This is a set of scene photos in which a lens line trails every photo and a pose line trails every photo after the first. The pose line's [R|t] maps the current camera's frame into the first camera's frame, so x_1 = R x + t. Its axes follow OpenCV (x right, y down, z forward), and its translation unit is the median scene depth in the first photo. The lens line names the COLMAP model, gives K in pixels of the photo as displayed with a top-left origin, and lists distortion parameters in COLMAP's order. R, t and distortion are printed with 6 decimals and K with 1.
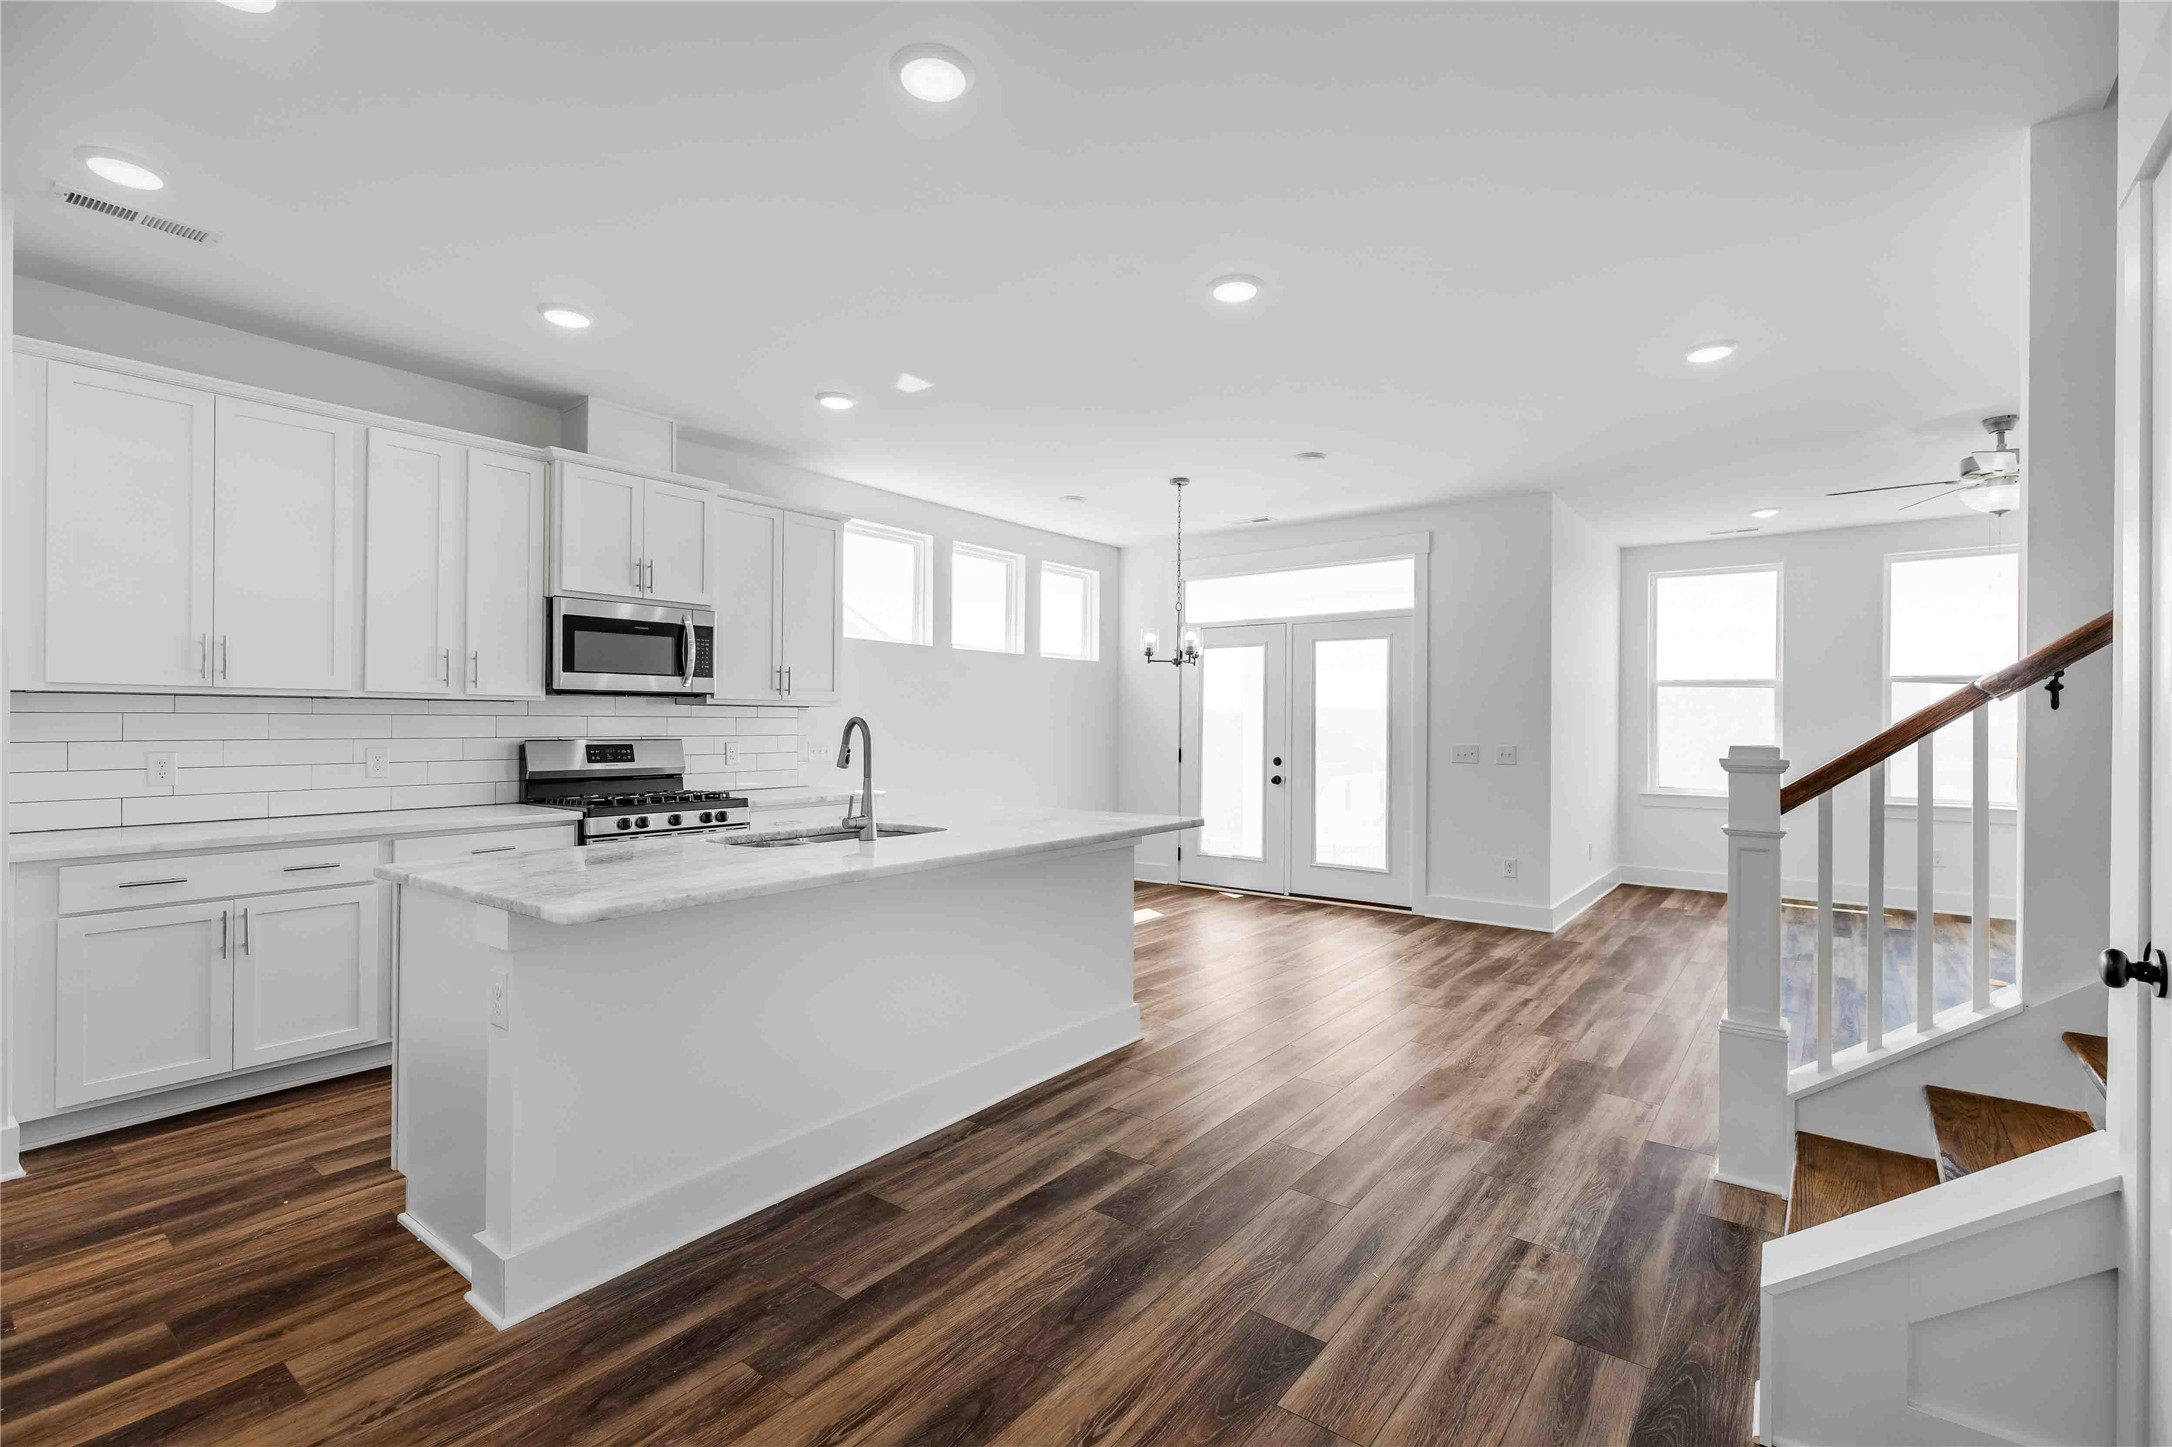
lens RADIAL K [[981.5, 0, 1086.0], [0, 981.5, 723.5], [0, 0, 1]] dist [-0.000715, -0.000017]
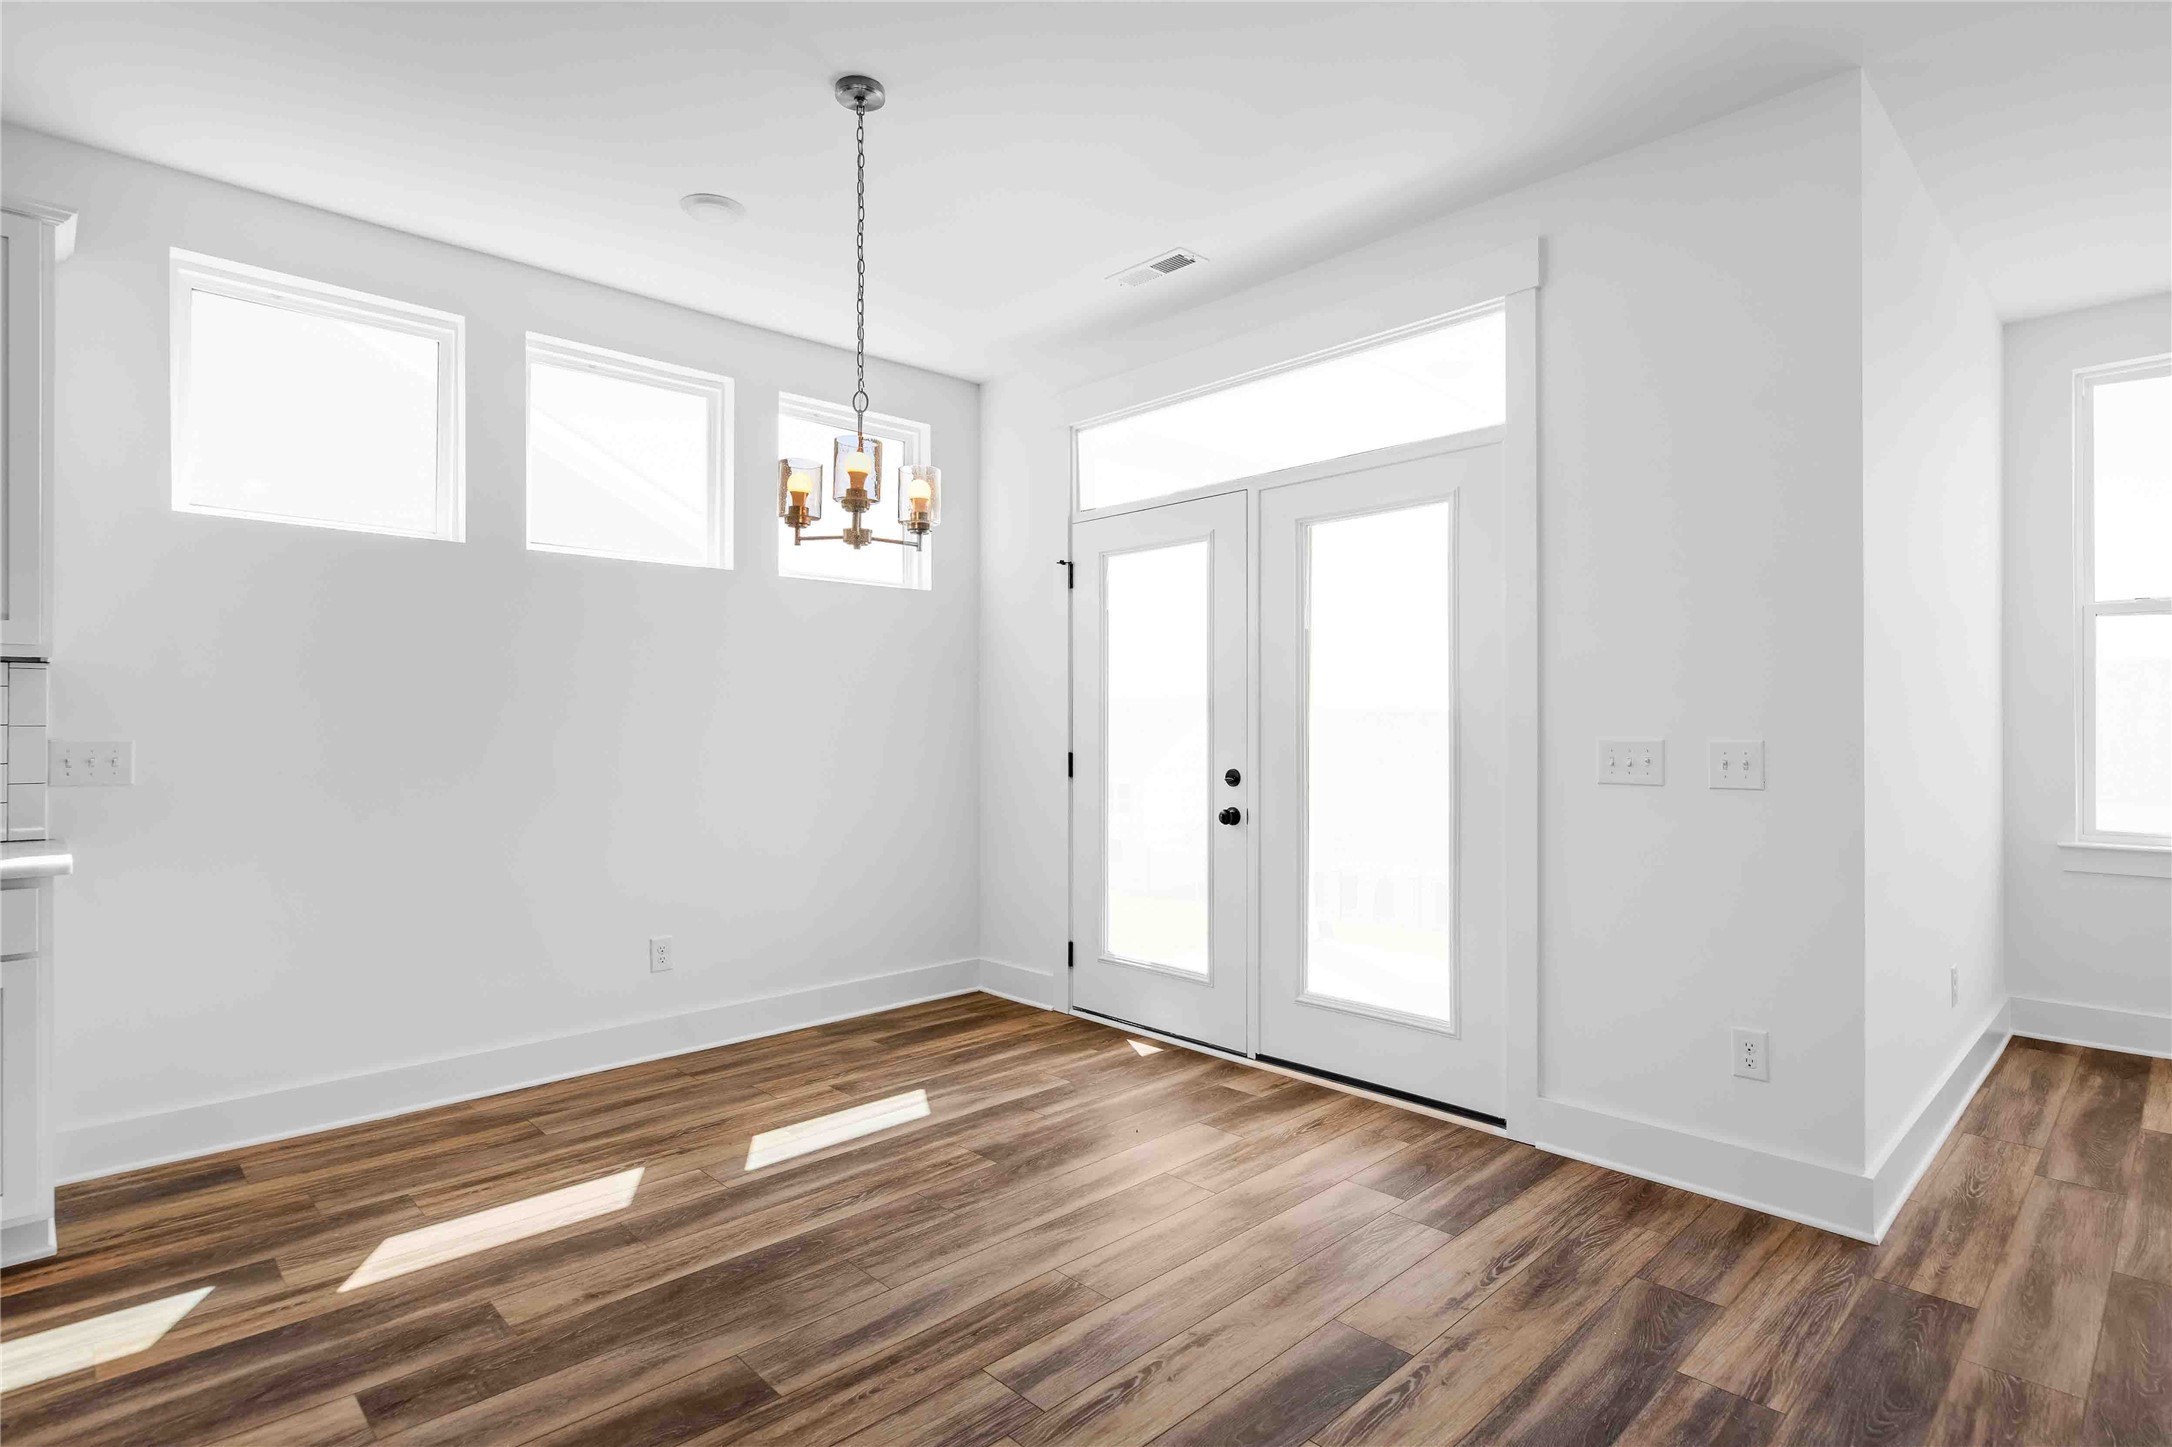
lens RADIAL K [[1098.0, 0, 1092.4], [0, 1098.0, 718.9], [0, 0, 1]] dist [0.002263, 0.000052]
pose [[0.989870, -0.007566, -0.141774, 0.216692], [0.006869, 0.999962, -0.005405, 0.012965], [0.141809, 0.004377, 0.989884, 0.486350]]
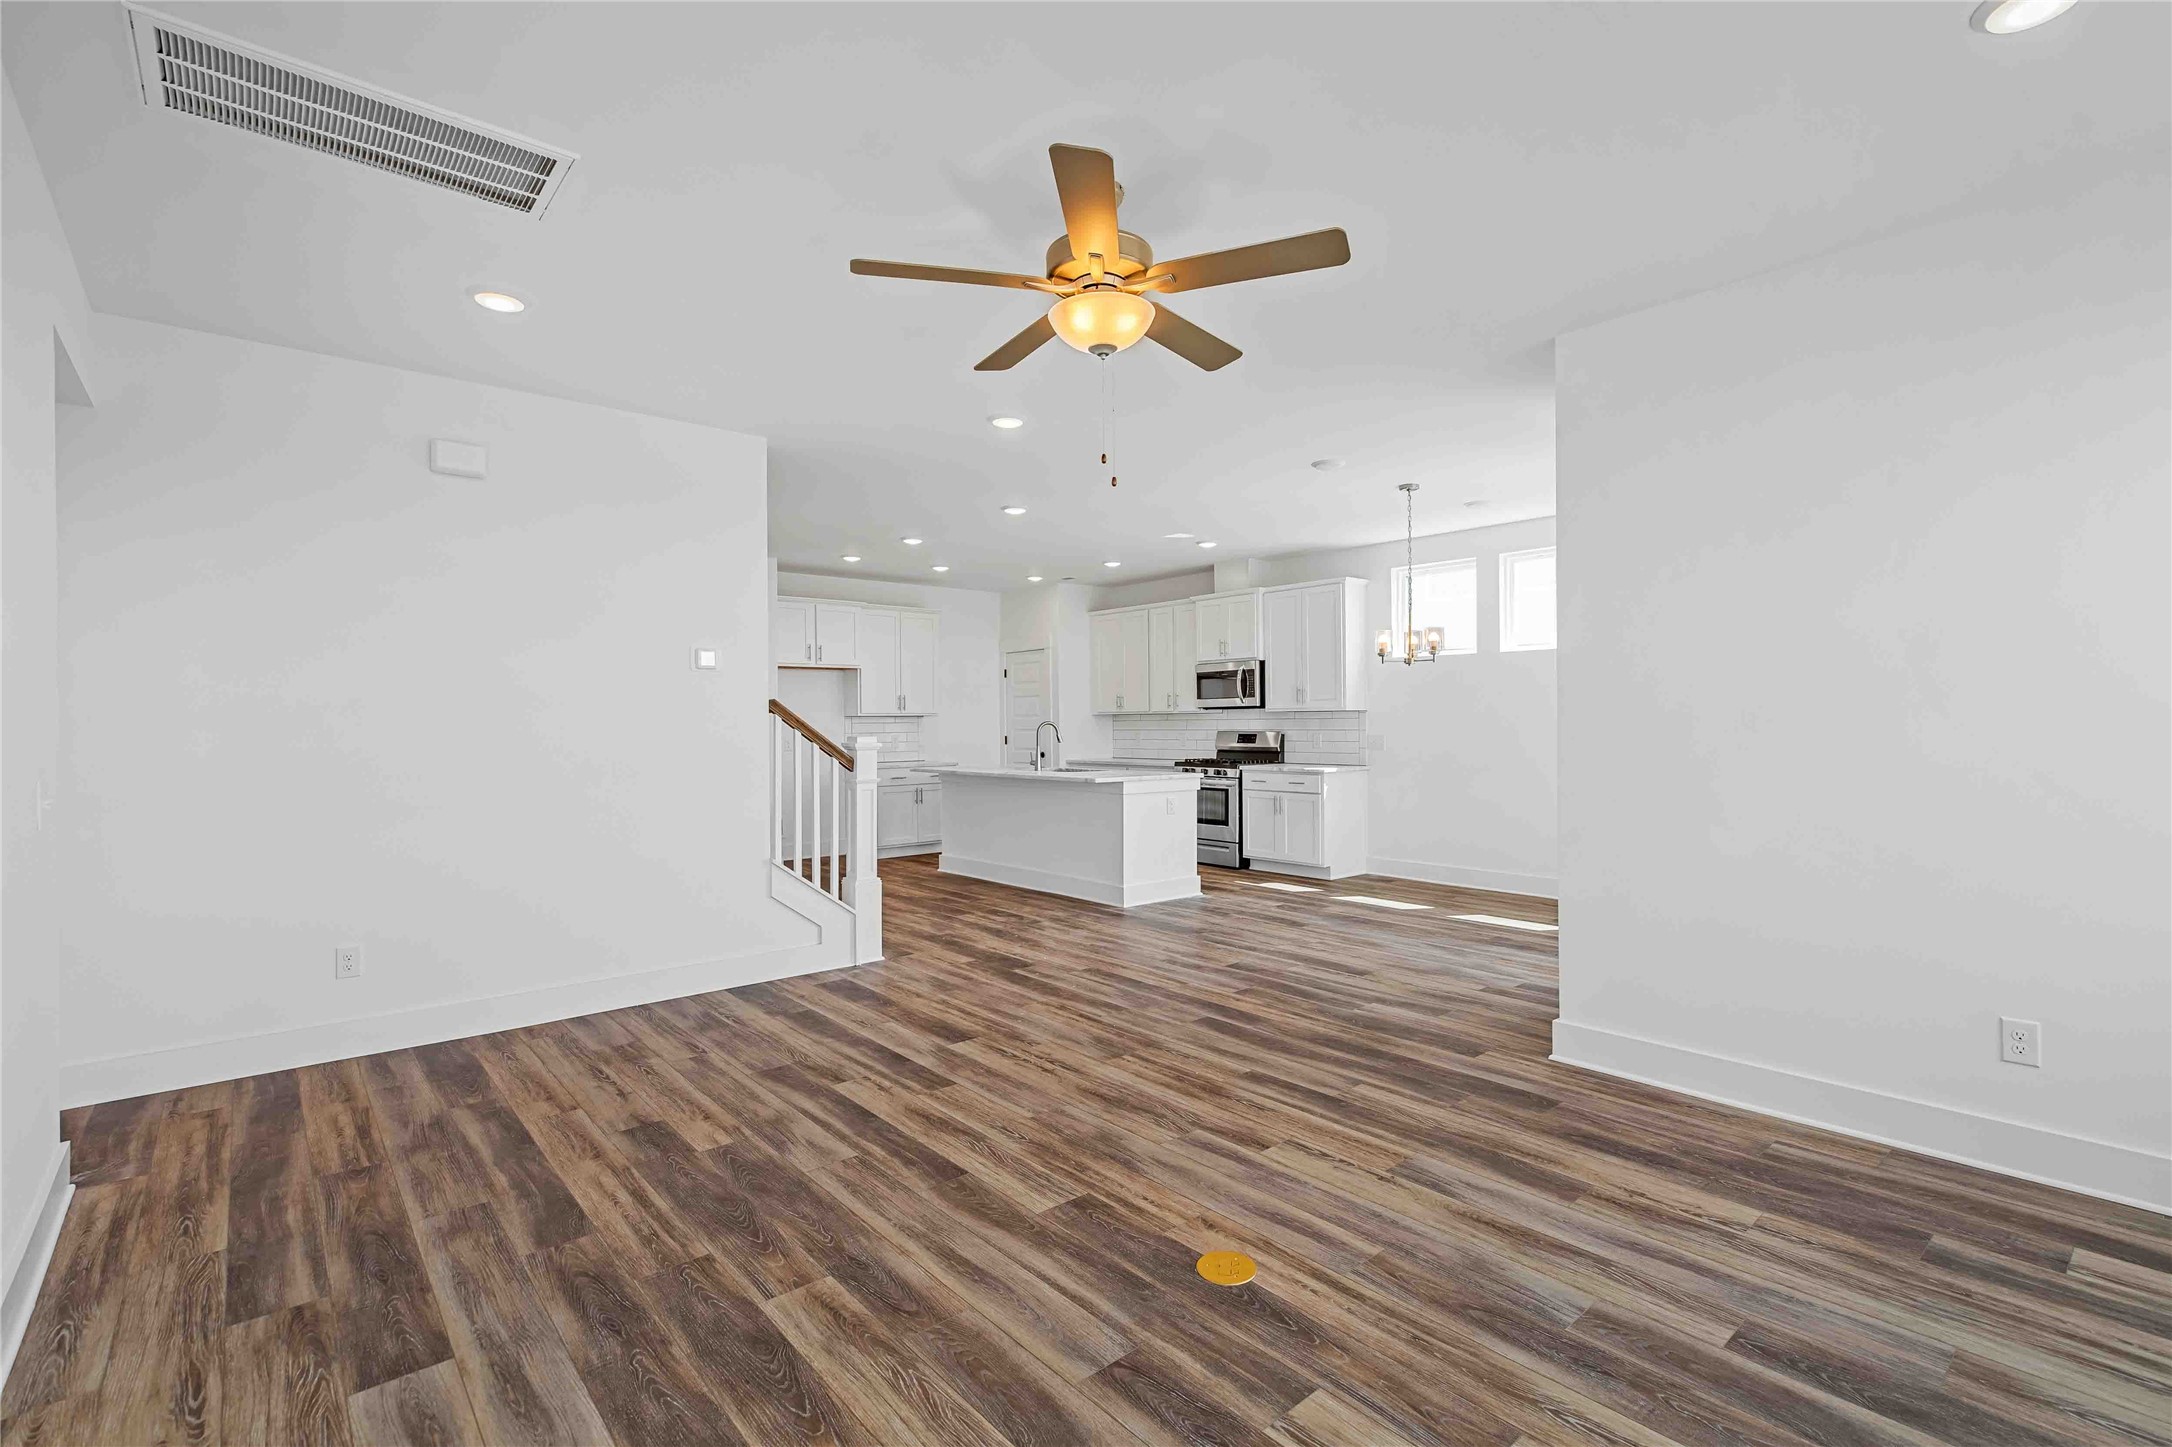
lens RADIAL K [[981.5, 0, 1086.0], [0, 981.5, 723.5], [0, 0, 1]] dist [-0.000715, -0.000017]
pose [[-0.212146, -0.005288, -0.977224, 1.014101], [0.004350, 0.999970, -0.006356, 0.007698], [0.977228, -0.005599, -0.212117, 0.759945]]
